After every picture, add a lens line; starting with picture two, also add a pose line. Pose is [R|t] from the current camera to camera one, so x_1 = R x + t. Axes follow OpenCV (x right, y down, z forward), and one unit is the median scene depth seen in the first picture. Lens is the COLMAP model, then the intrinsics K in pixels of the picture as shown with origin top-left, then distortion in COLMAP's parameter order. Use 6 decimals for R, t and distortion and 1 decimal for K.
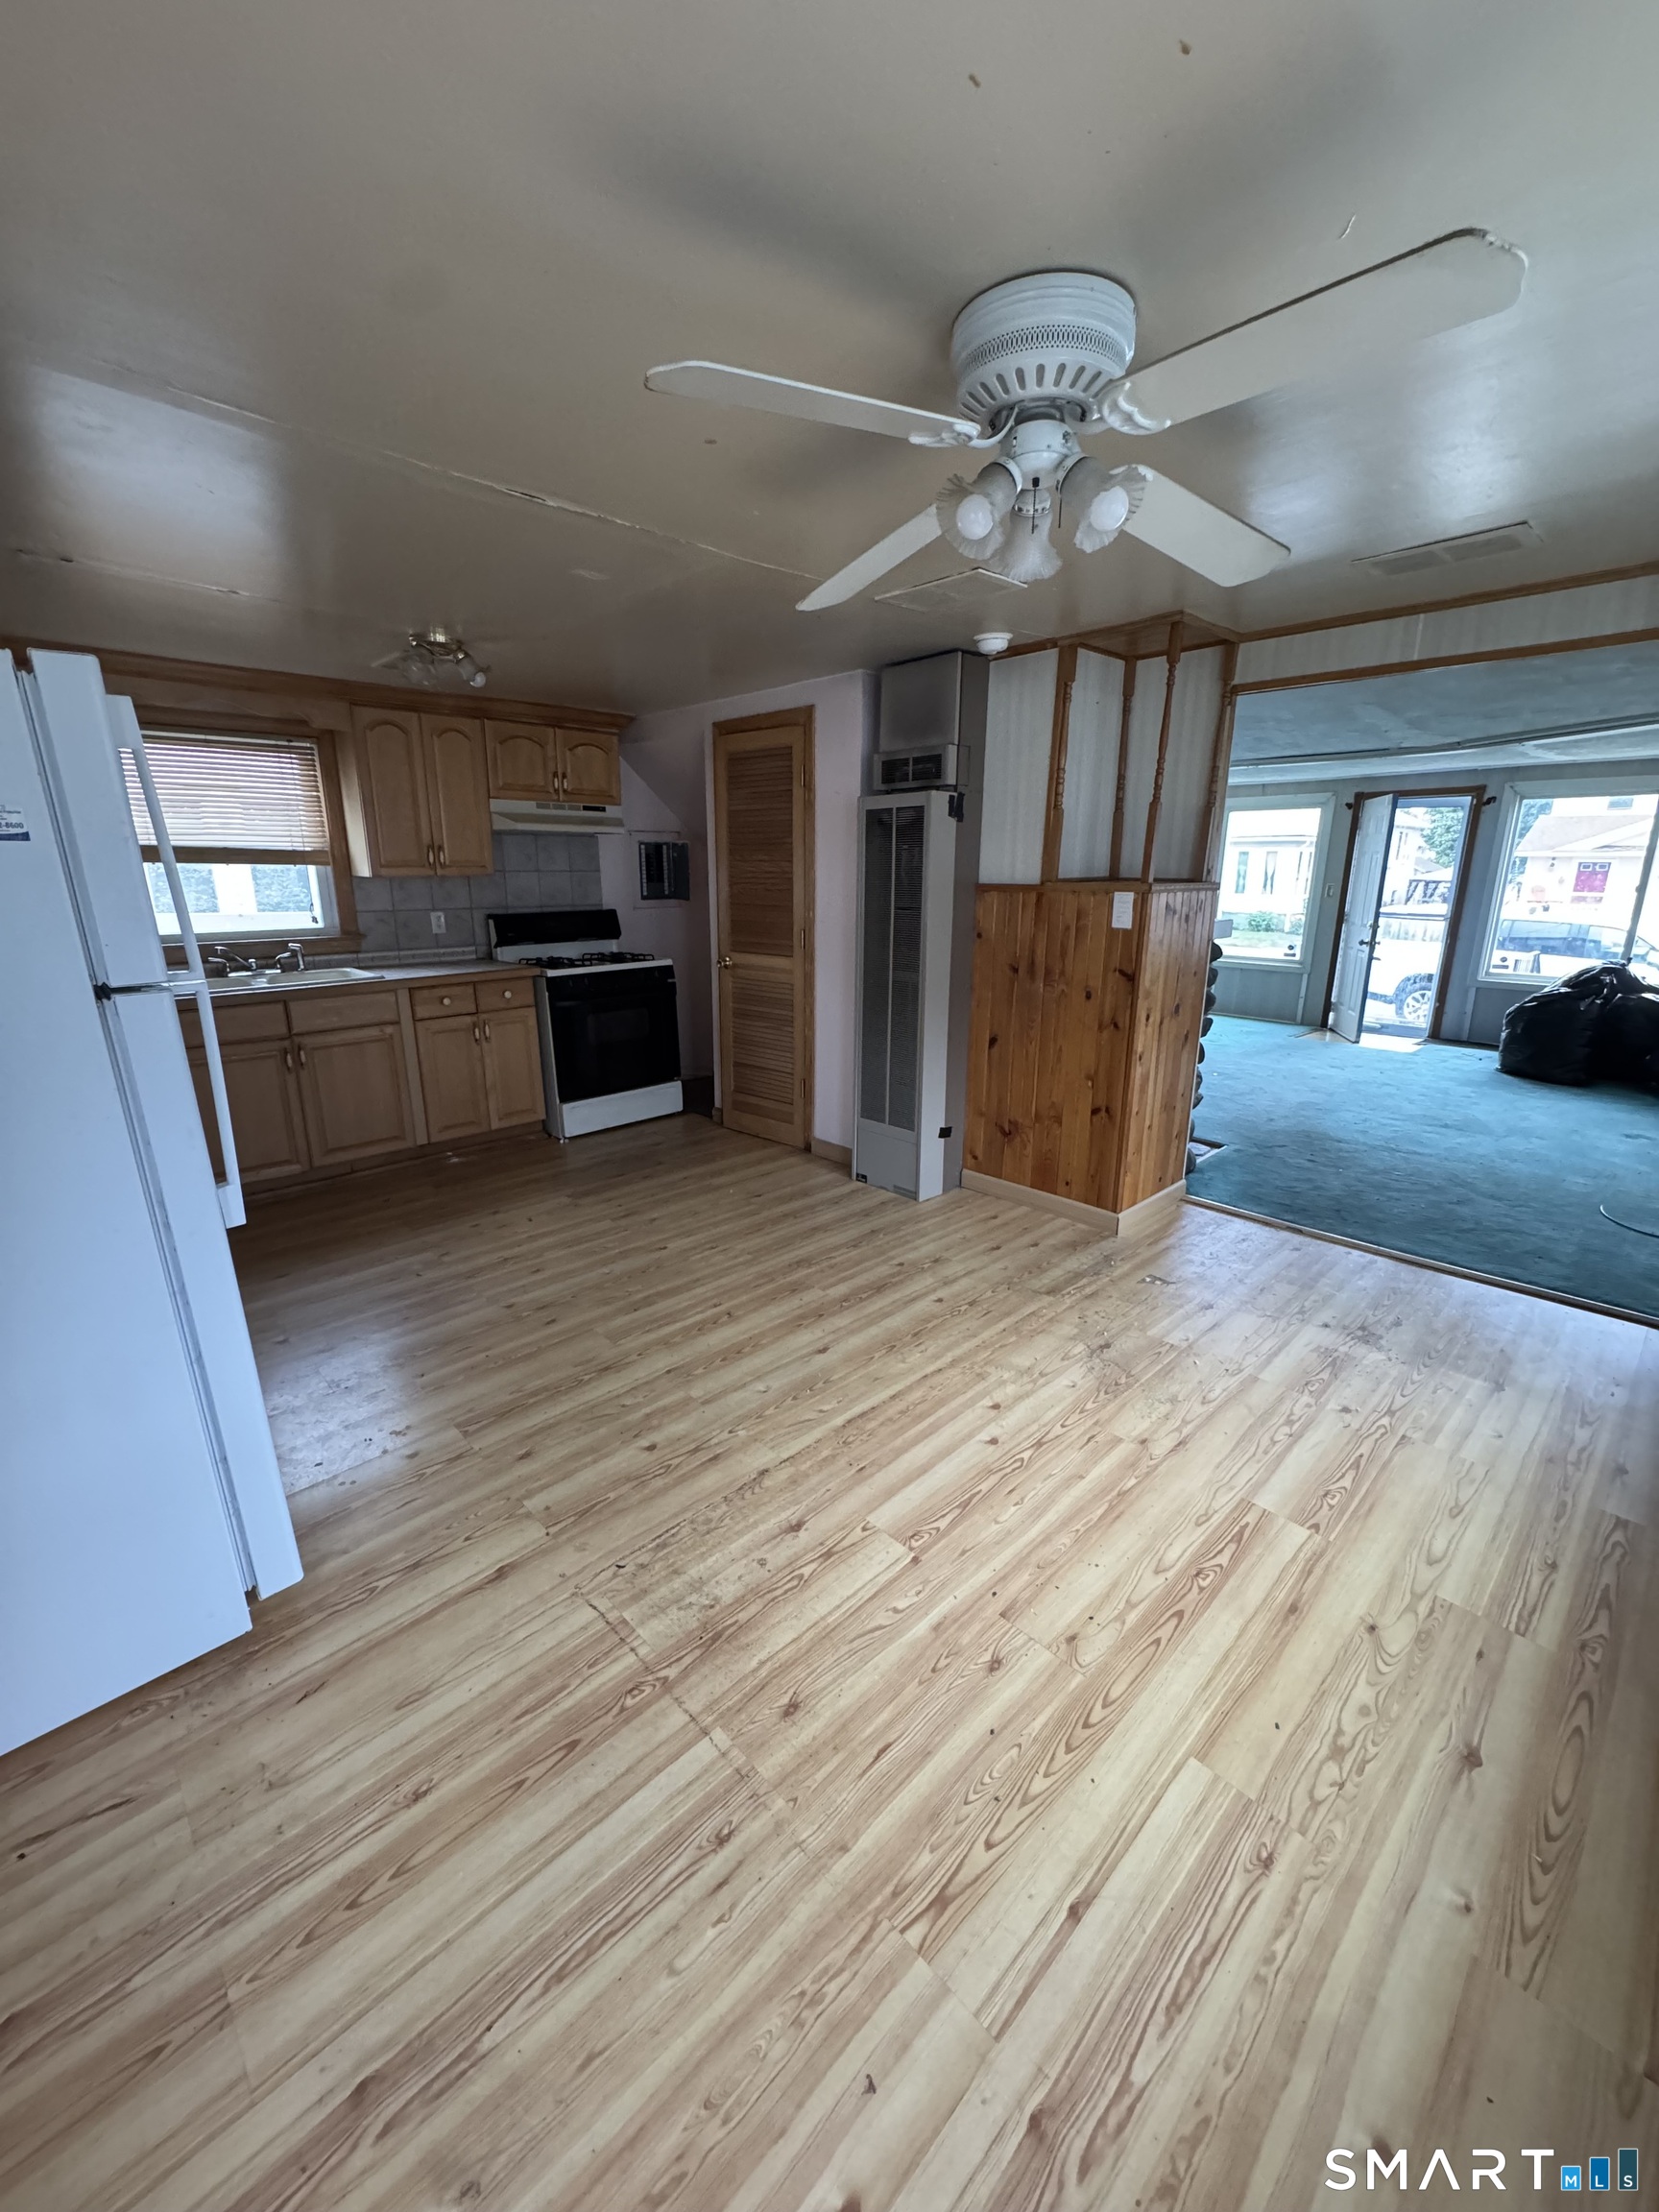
lens RADIAL K [[881.3, 0, 831.5], [0, 881.3, 1116.0], [0, 0, 1]] dist [-0.004403, 0.000112]
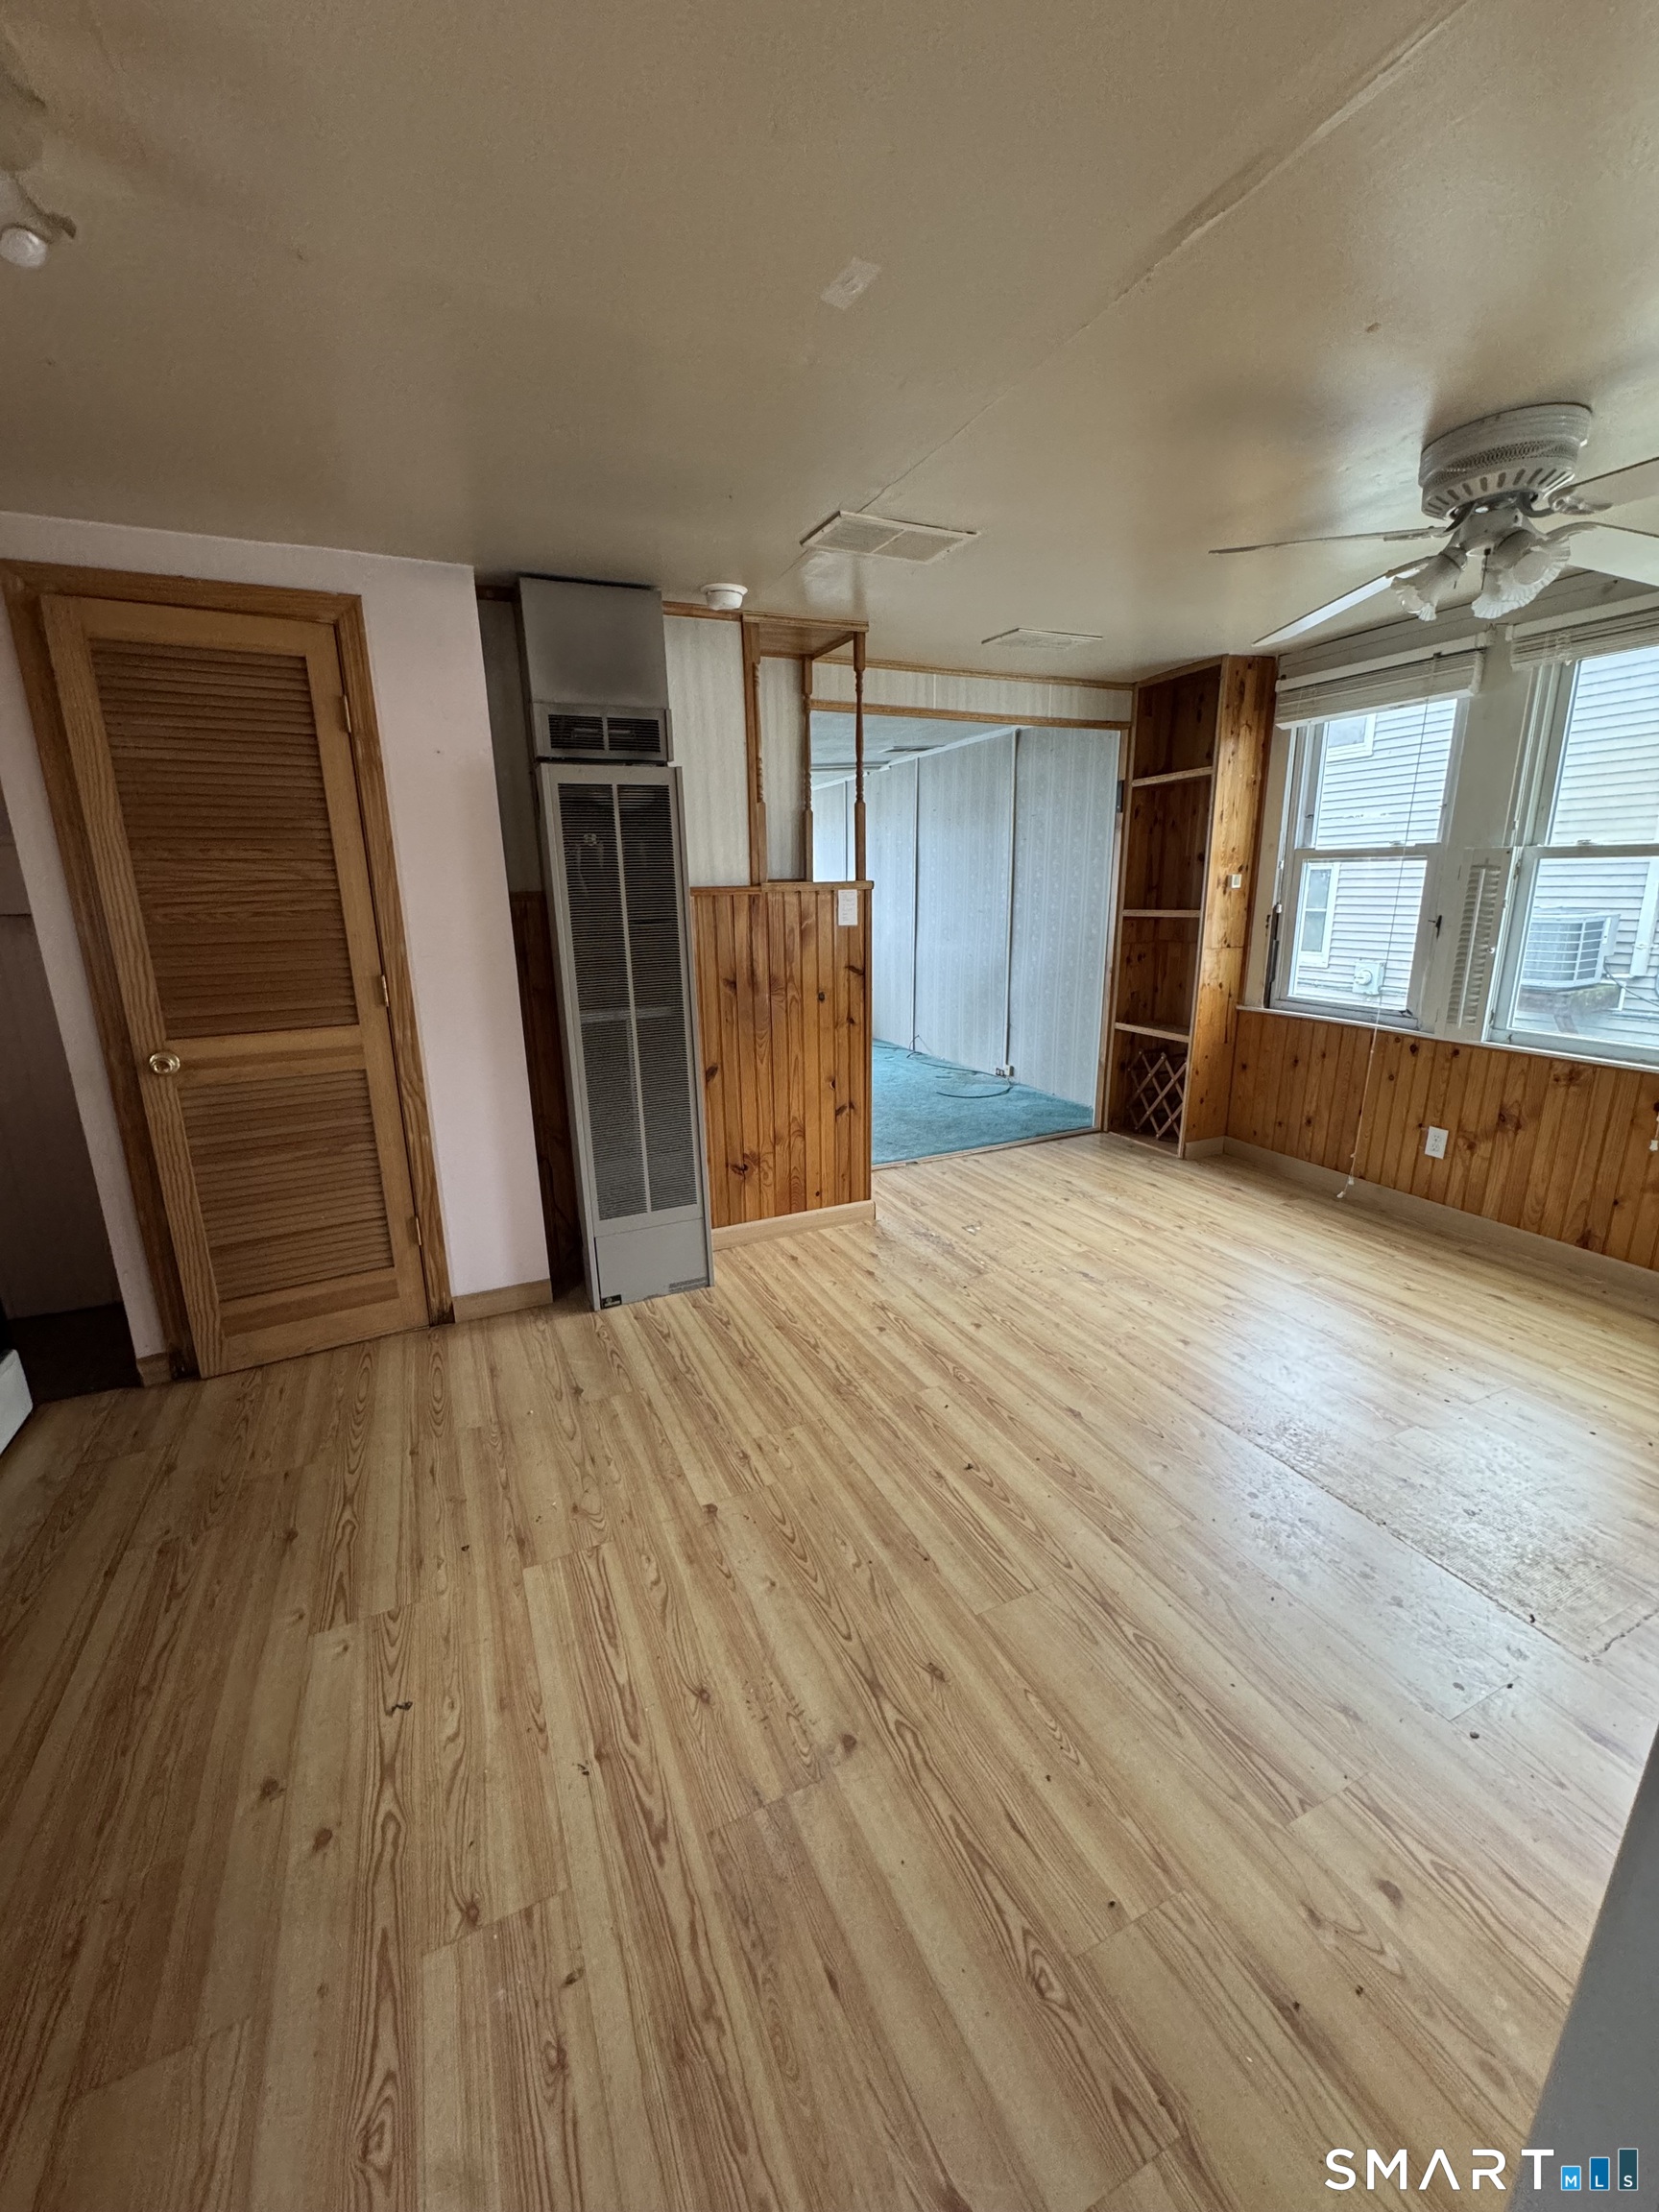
lens RADIAL K [[881.3, 0, 826.3], [0, 881.3, 1109.3], [0, 0, 1]] dist [-0.004403, 0.000112]
pose [[0.329807, -0.243891, 0.912000, -0.765725], [0.275058, 0.948964, 0.154307, -0.205380], [-0.903089, 0.199962, 0.380059, 0.794417]]
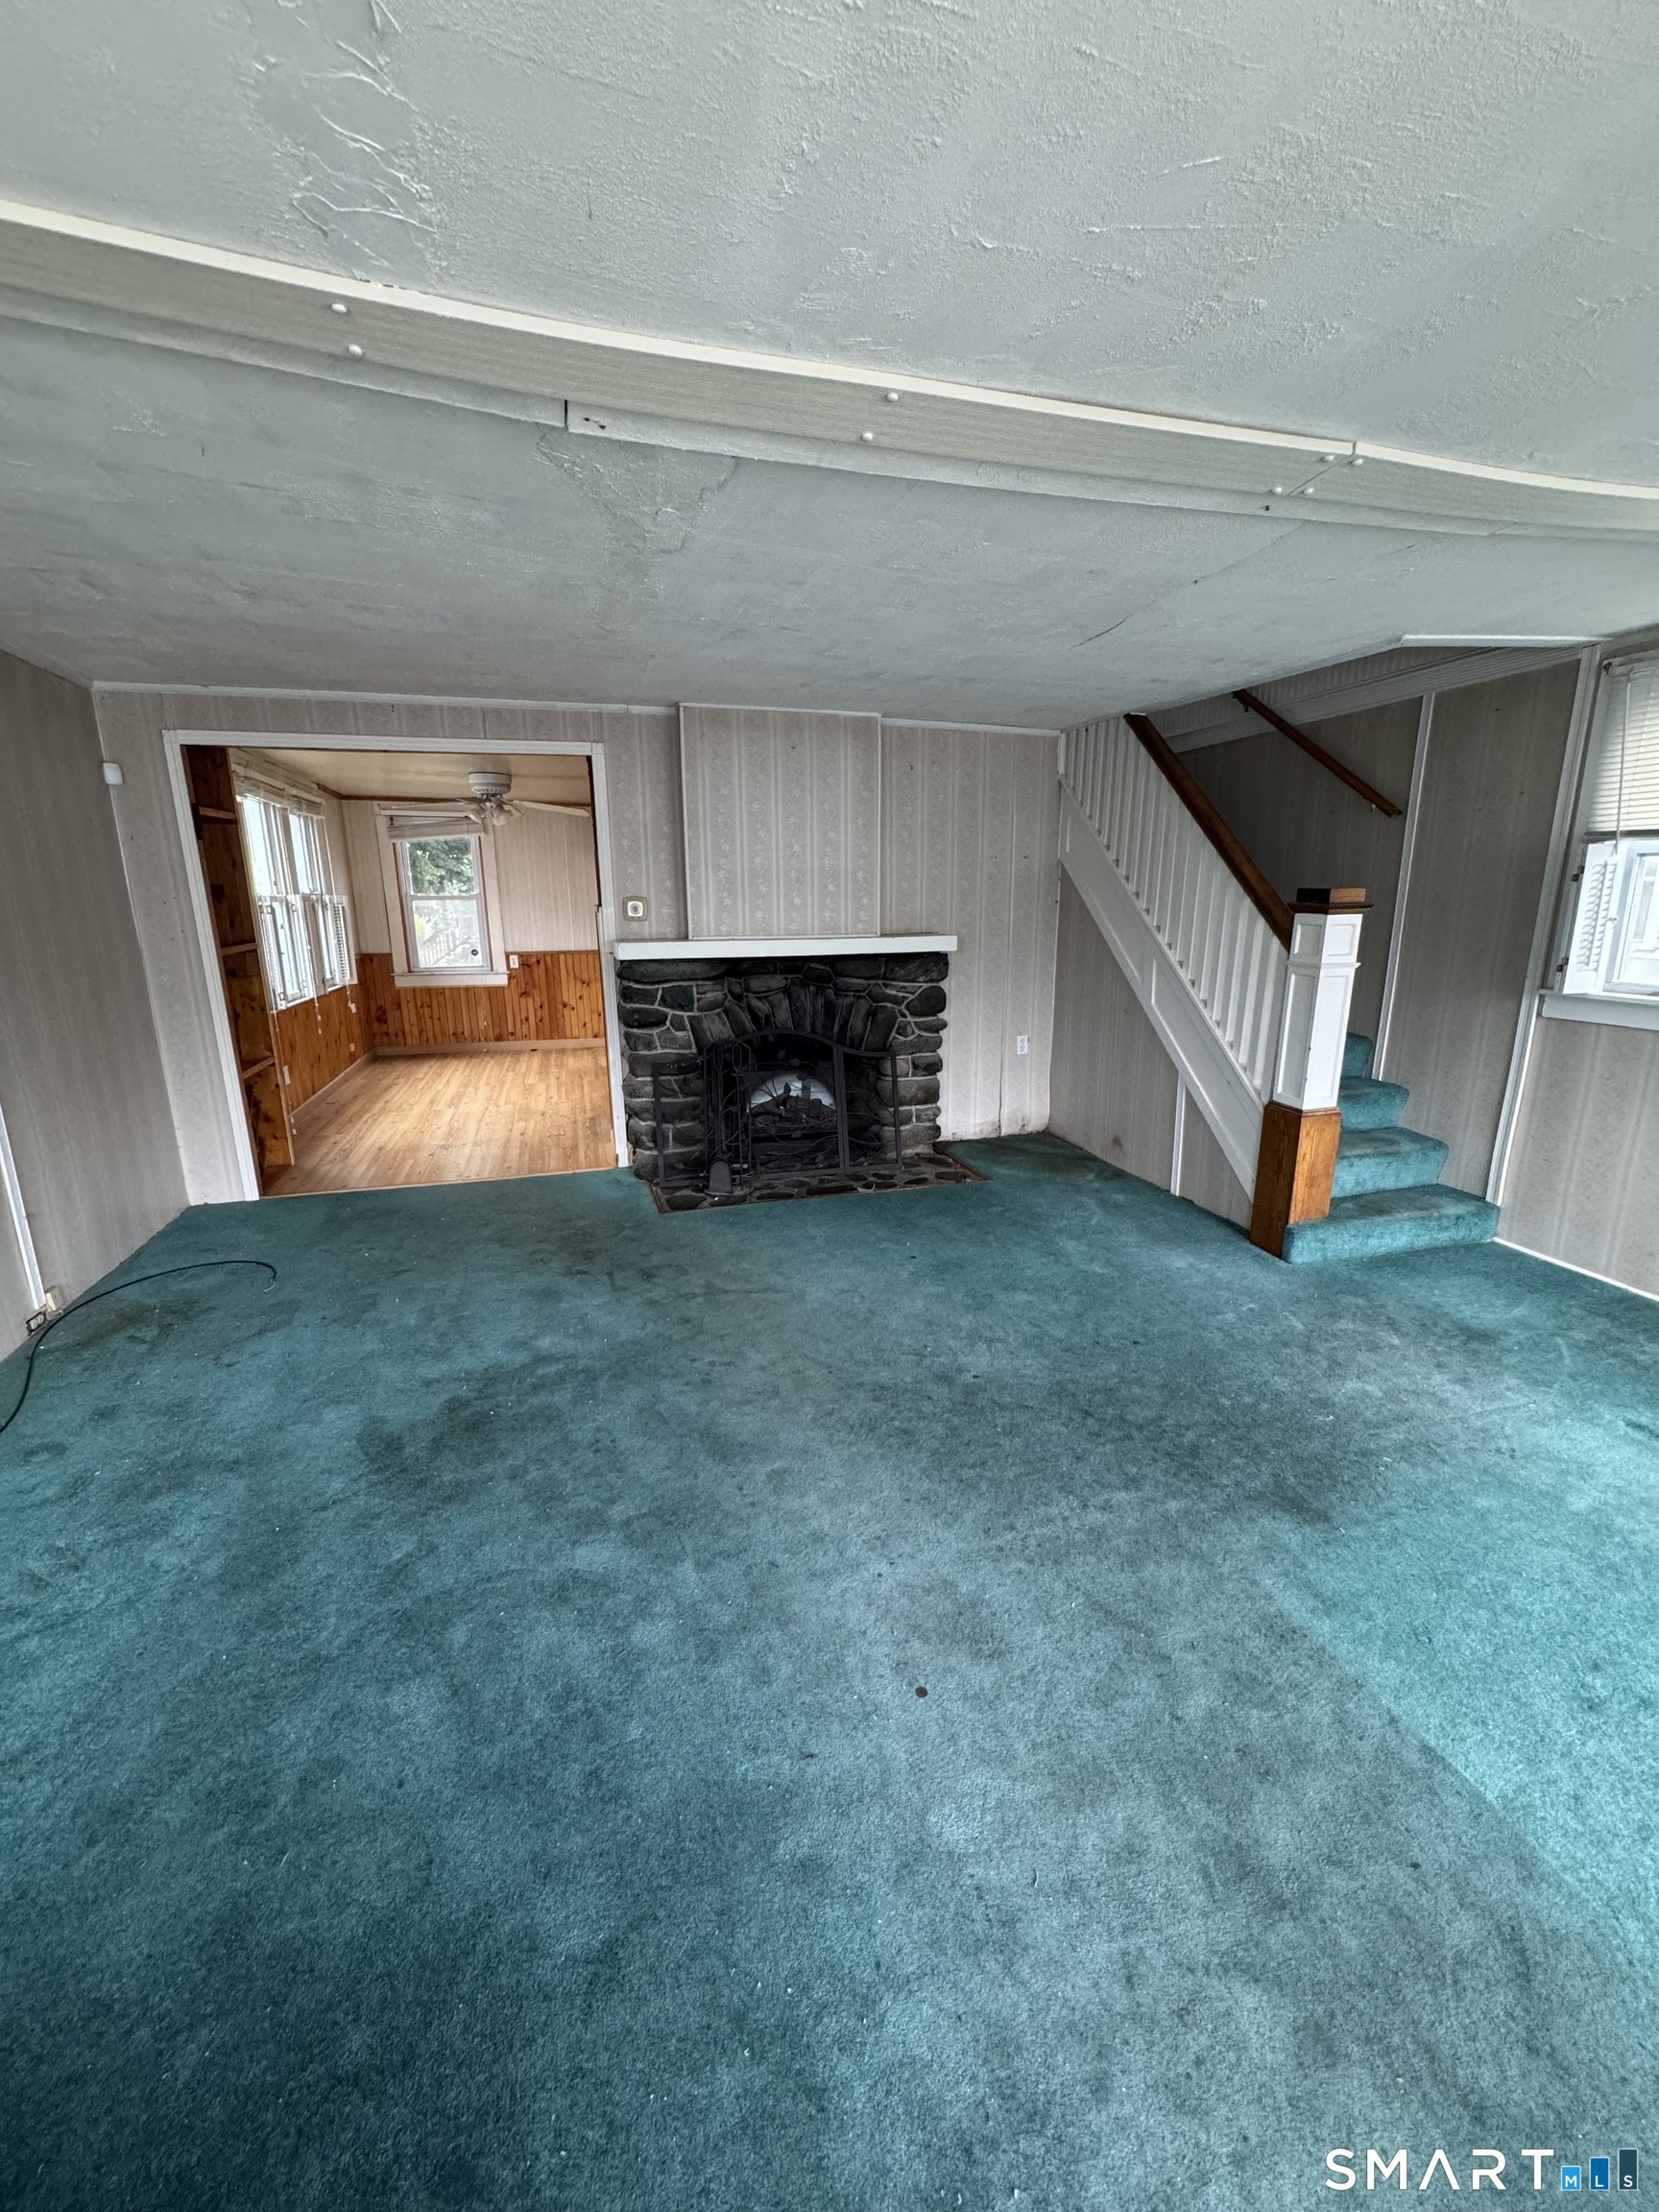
lens RADIAL K [[881.3, 0, 829.6], [0, 881.3, 1107.6], [0, 0, 1]] dist [-0.004403, 0.000112]
pose [[-0.464800, 0.213032, -0.859406, 1.770246], [-0.231583, 0.907586, 0.350224, -0.648731], [0.854594, 0.361807, -0.372512, 2.310253]]
